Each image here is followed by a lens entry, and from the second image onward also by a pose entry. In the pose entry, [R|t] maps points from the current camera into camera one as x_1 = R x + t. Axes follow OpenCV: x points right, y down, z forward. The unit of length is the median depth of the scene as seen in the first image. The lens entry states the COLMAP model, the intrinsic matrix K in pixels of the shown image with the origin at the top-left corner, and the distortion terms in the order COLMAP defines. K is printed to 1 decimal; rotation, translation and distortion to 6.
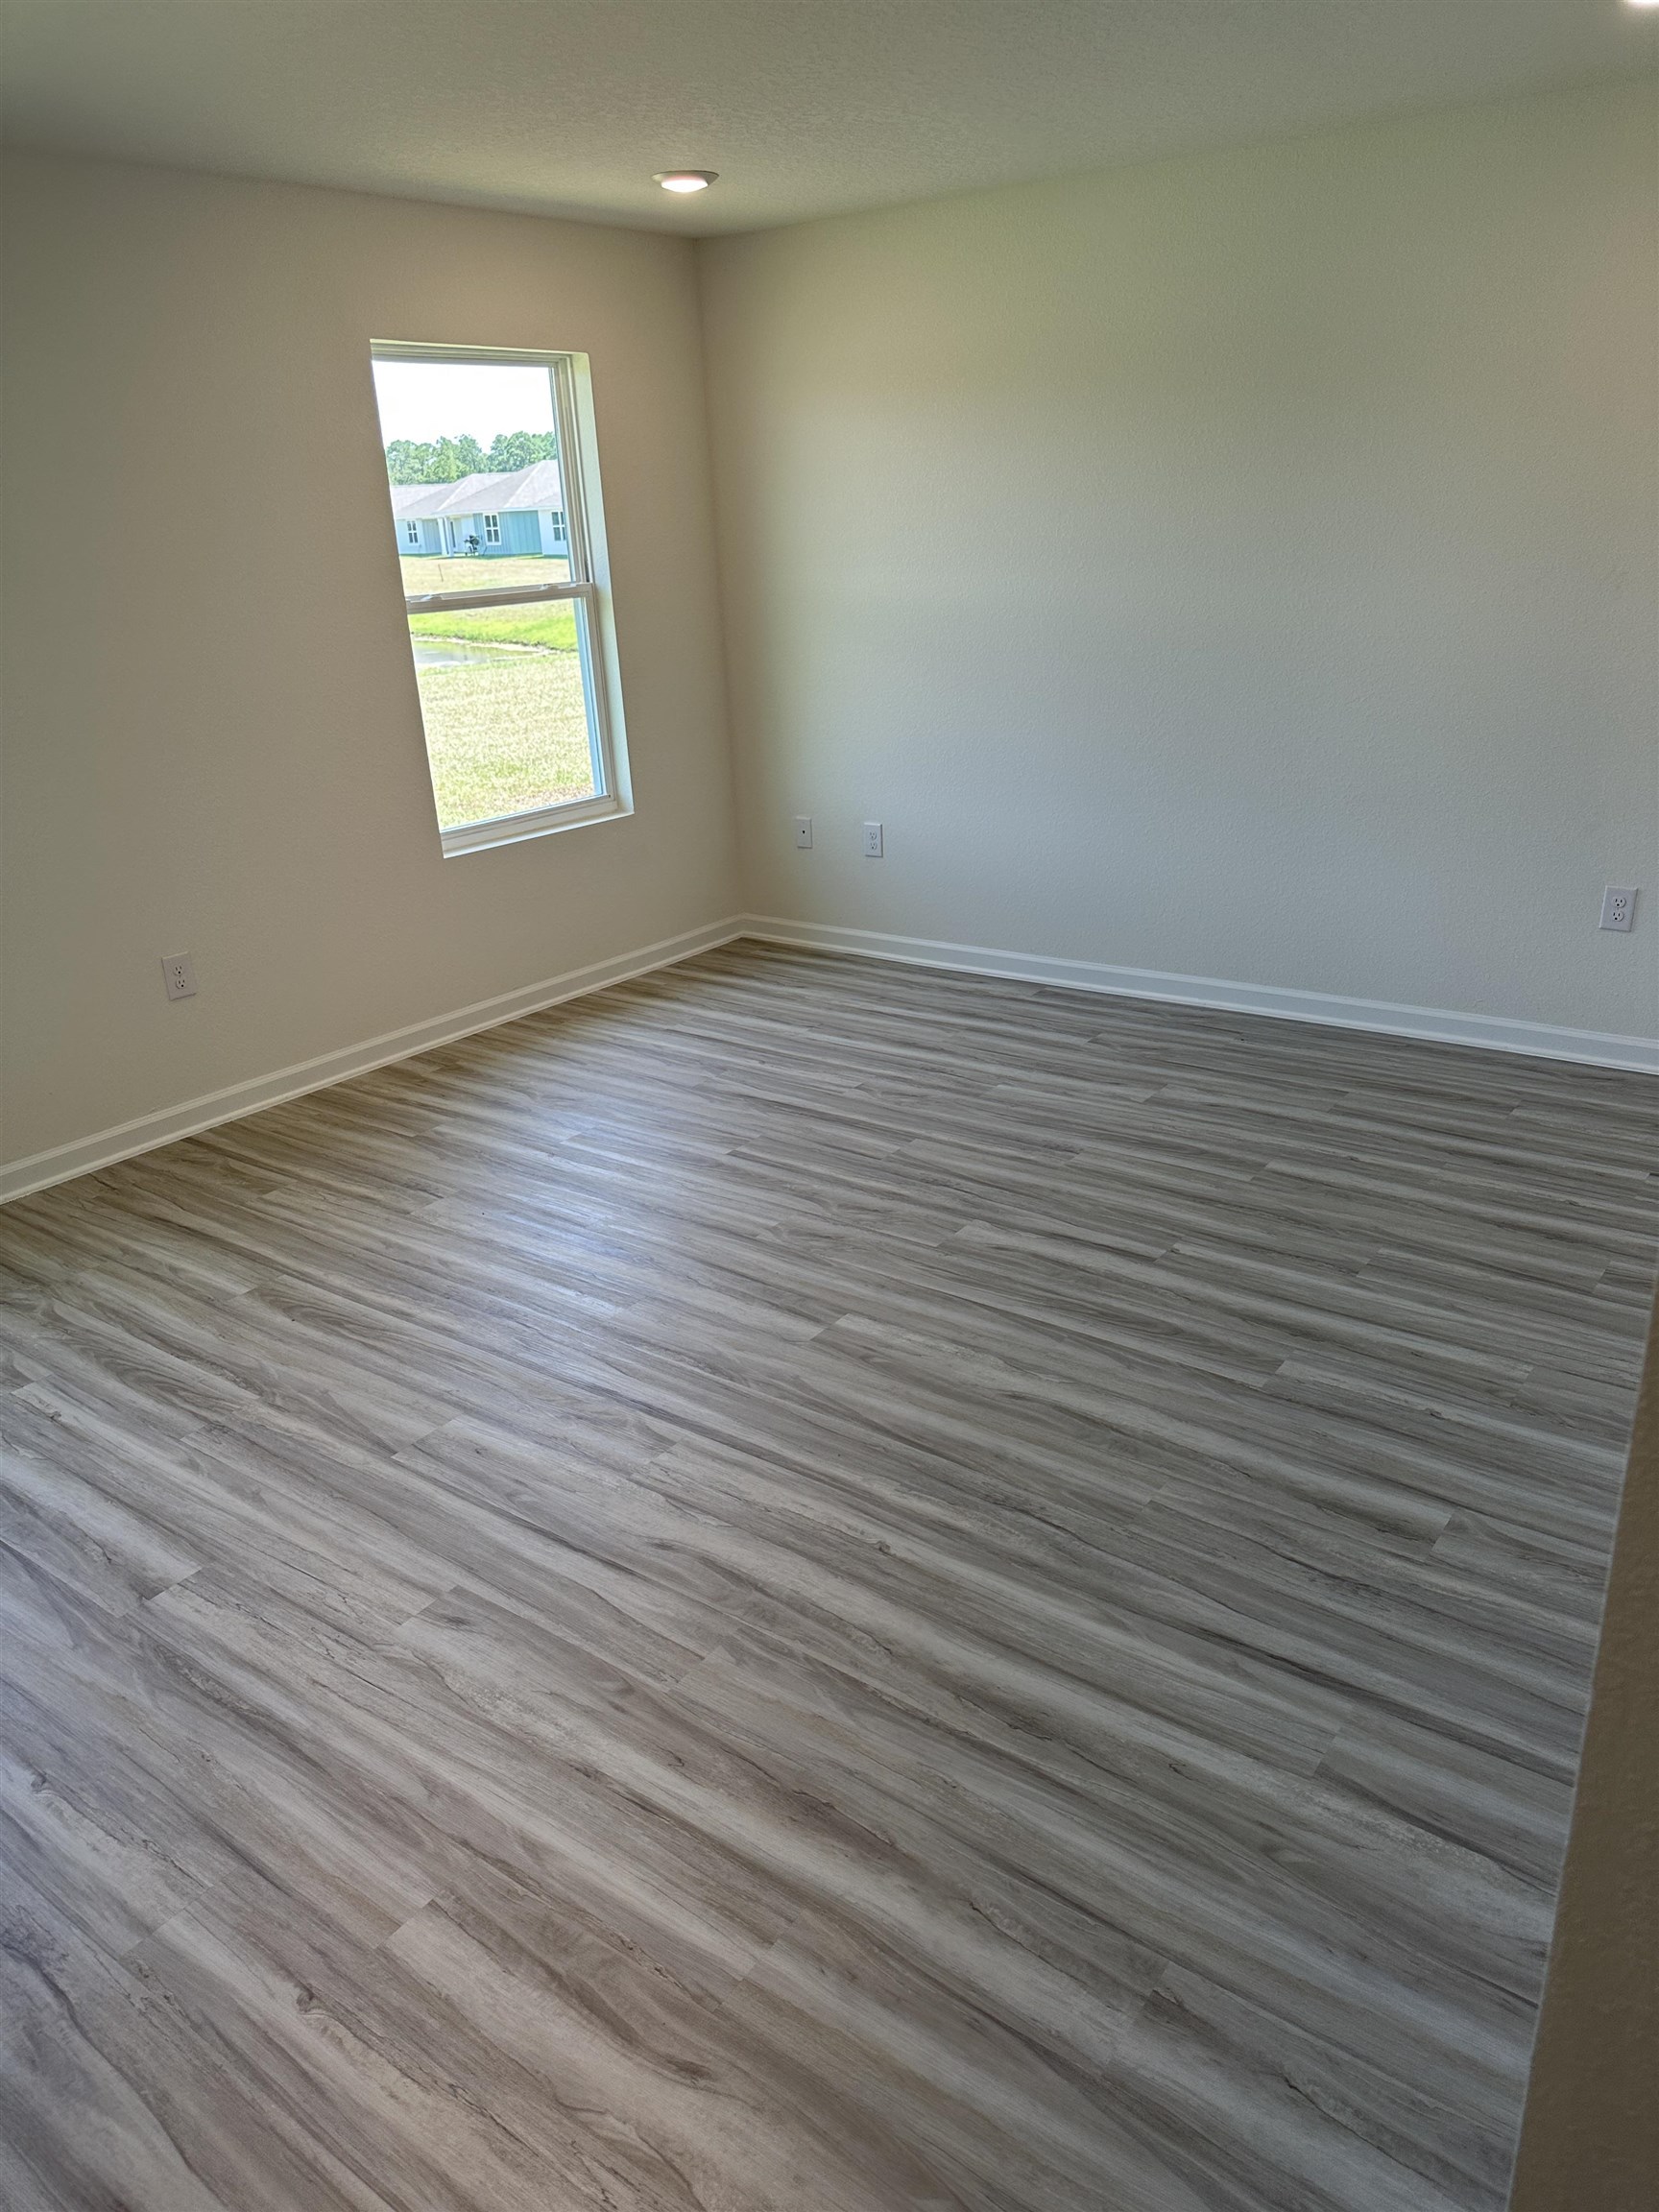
lens RADIAL K [[1551.0, 0, 829.5], [0, 1551.0, 1106.0], [0, 0, 1]] dist [0.015190, 0.001018]
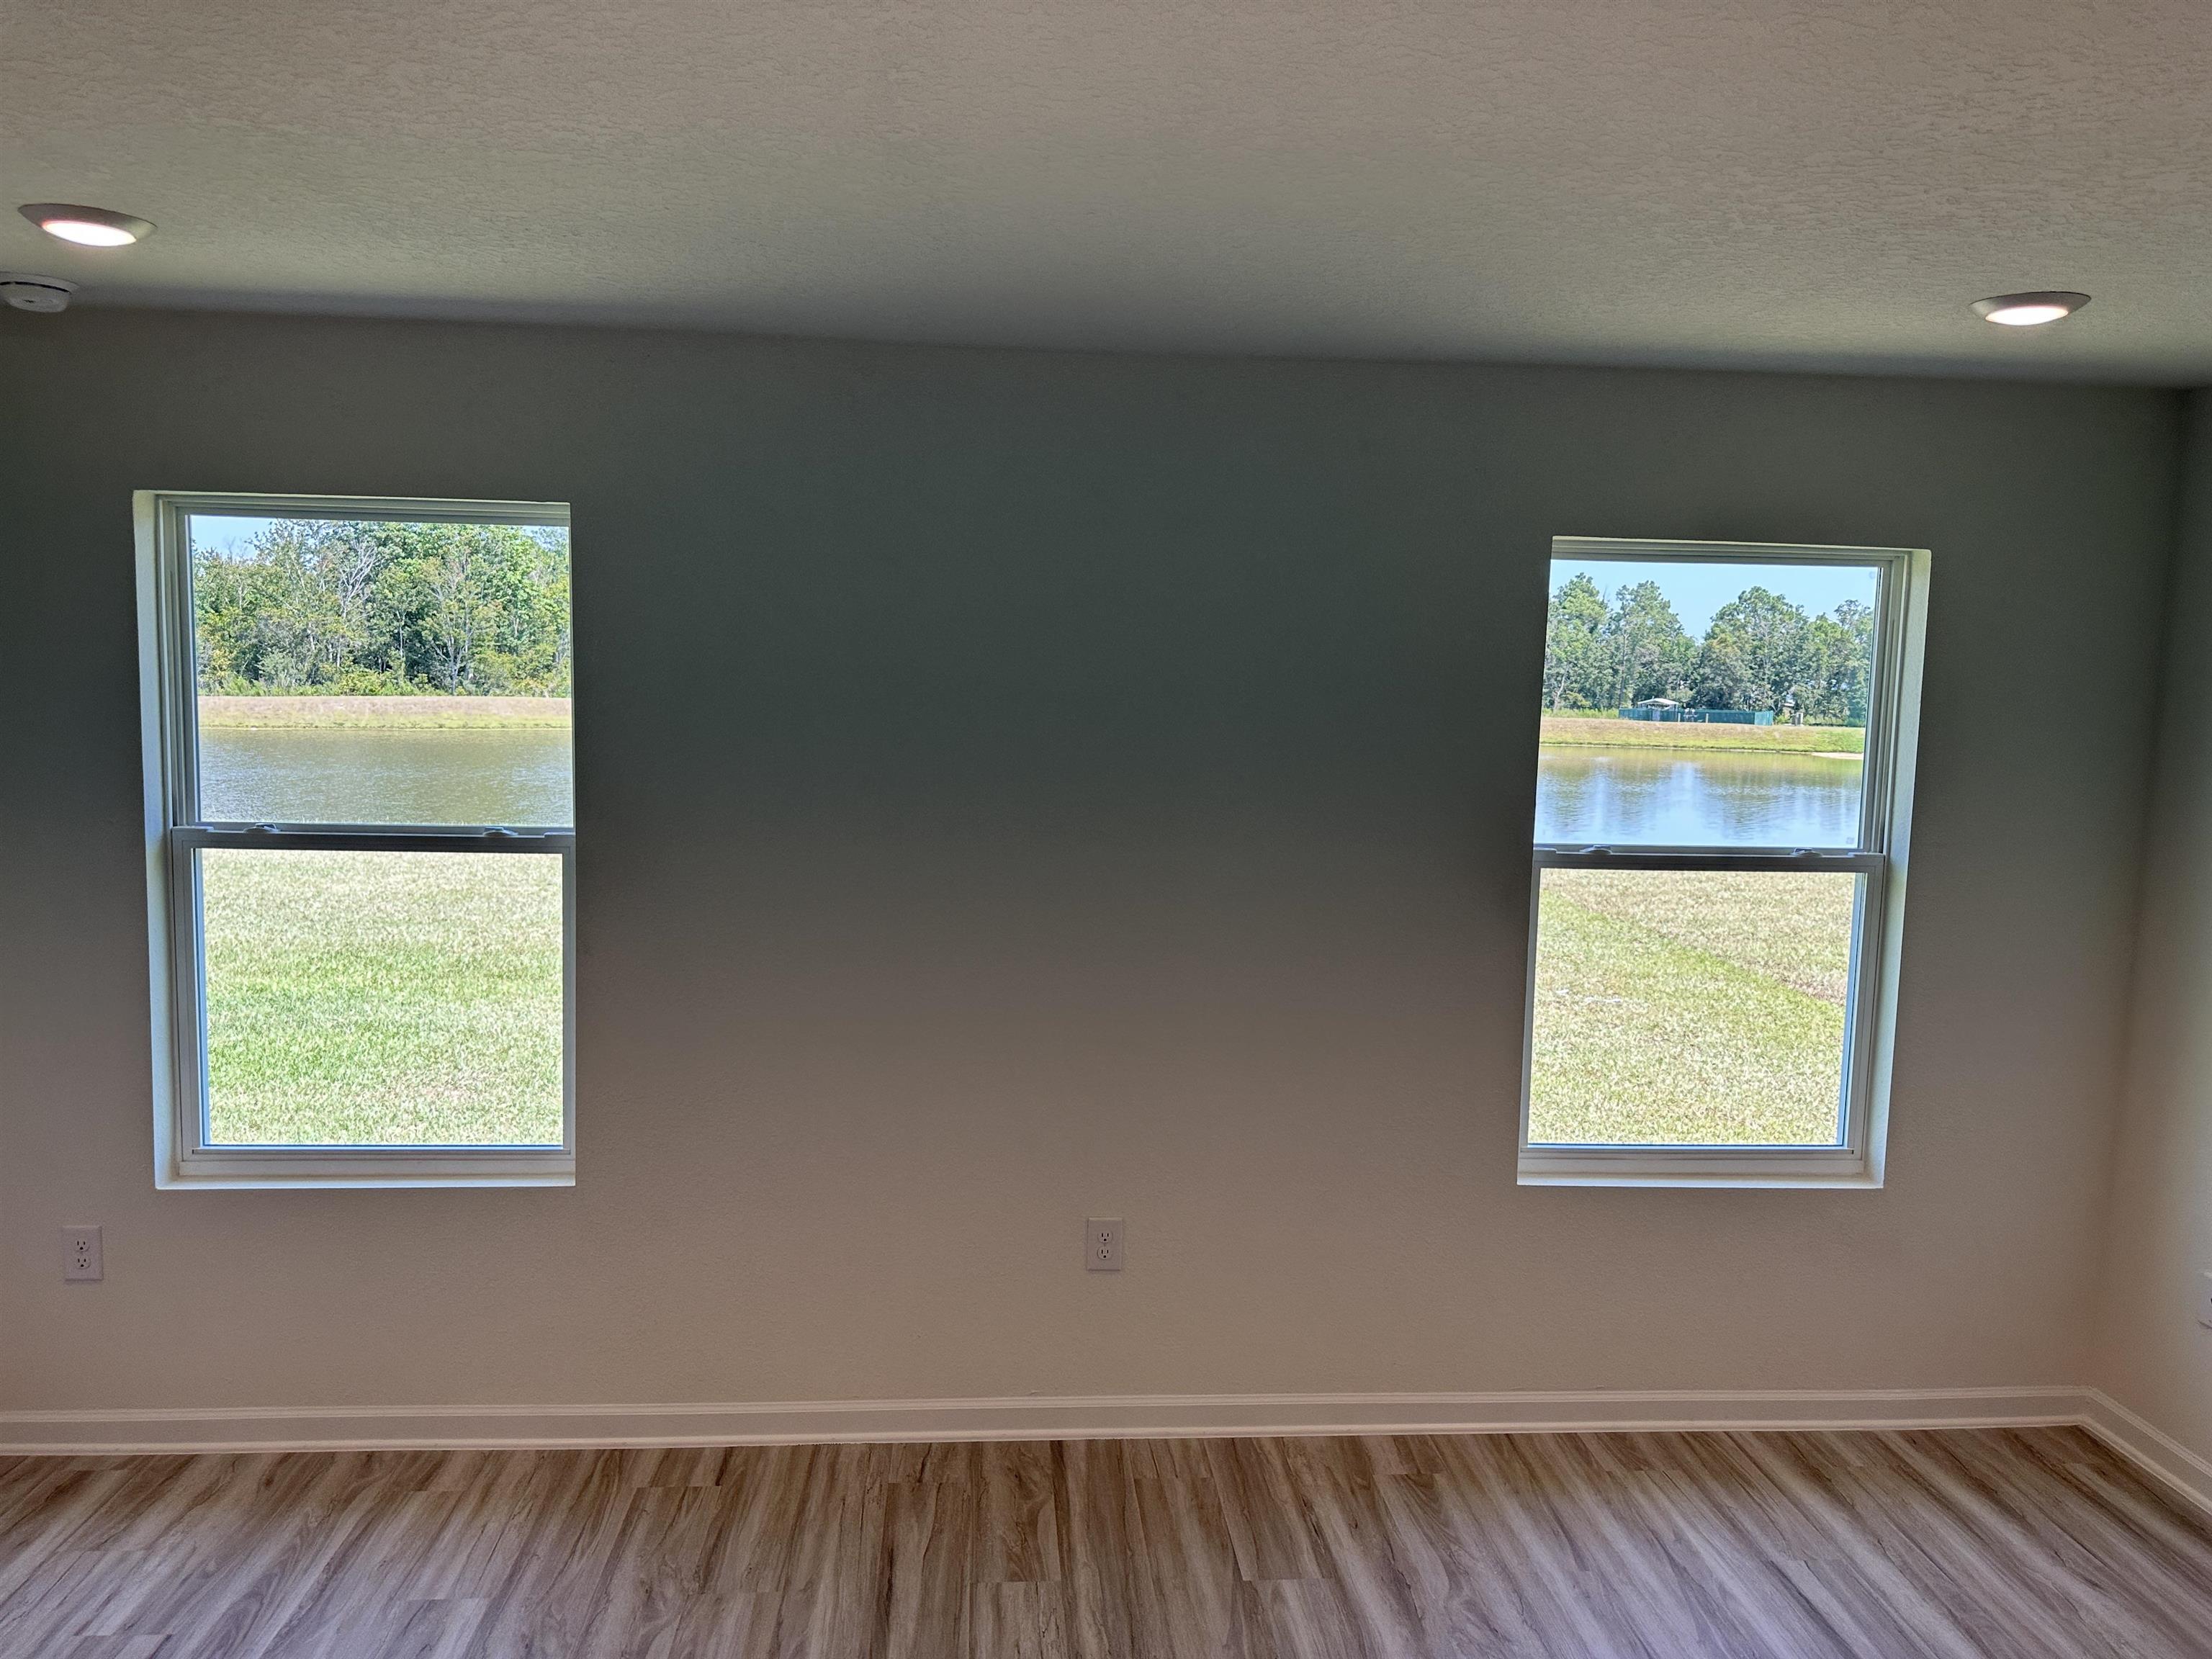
lens RADIAL K [[1551.0, 0, 1106.0], [0, 1551.0, 829.5], [0, 0, 1]] dist [0.015190, 0.001018]
pose [[0.665498, 0.133521, -0.734360, 0.133103], [-0.320687, 0.939581, -0.119782, -0.162527], [0.673998, 0.315214, 0.668107, 0.321166]]
